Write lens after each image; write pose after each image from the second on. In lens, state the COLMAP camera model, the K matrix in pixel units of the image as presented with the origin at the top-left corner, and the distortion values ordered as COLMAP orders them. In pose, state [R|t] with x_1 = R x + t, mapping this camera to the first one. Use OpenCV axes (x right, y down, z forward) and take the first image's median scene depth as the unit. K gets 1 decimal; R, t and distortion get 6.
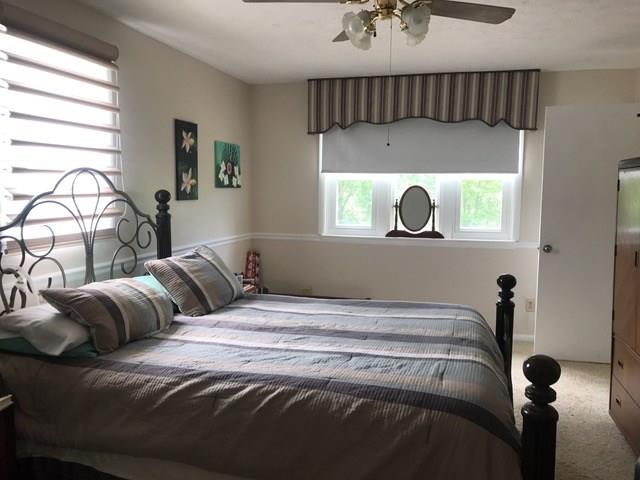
lens RADIAL K [[532.2, 0, 320.0], [0, 532.2, 240.0], [0, 0, 1]] dist [0.069811, -0.000292]
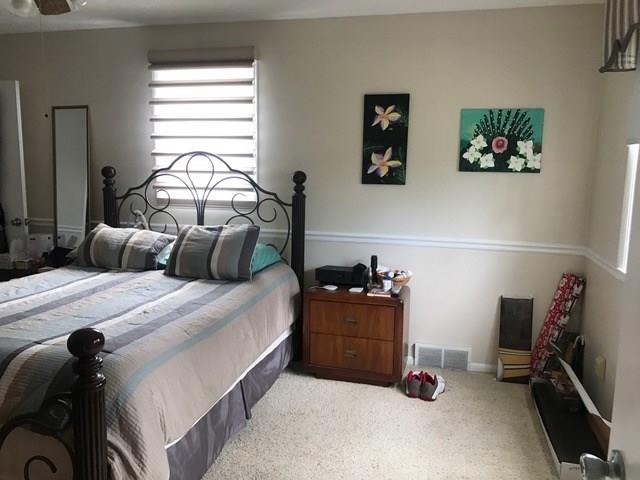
lens RADIAL K [[532.2, 0, 320.0], [0, 532.2, 240.0], [0, 0, 1]] dist [0.069811, -0.000292]
pose [[0.023682, 0.117567, -0.992783, 0.742370], [-0.121478, 0.986041, 0.113871, -0.084144], [0.992312, 0.117904, 0.037633, 1.024764]]
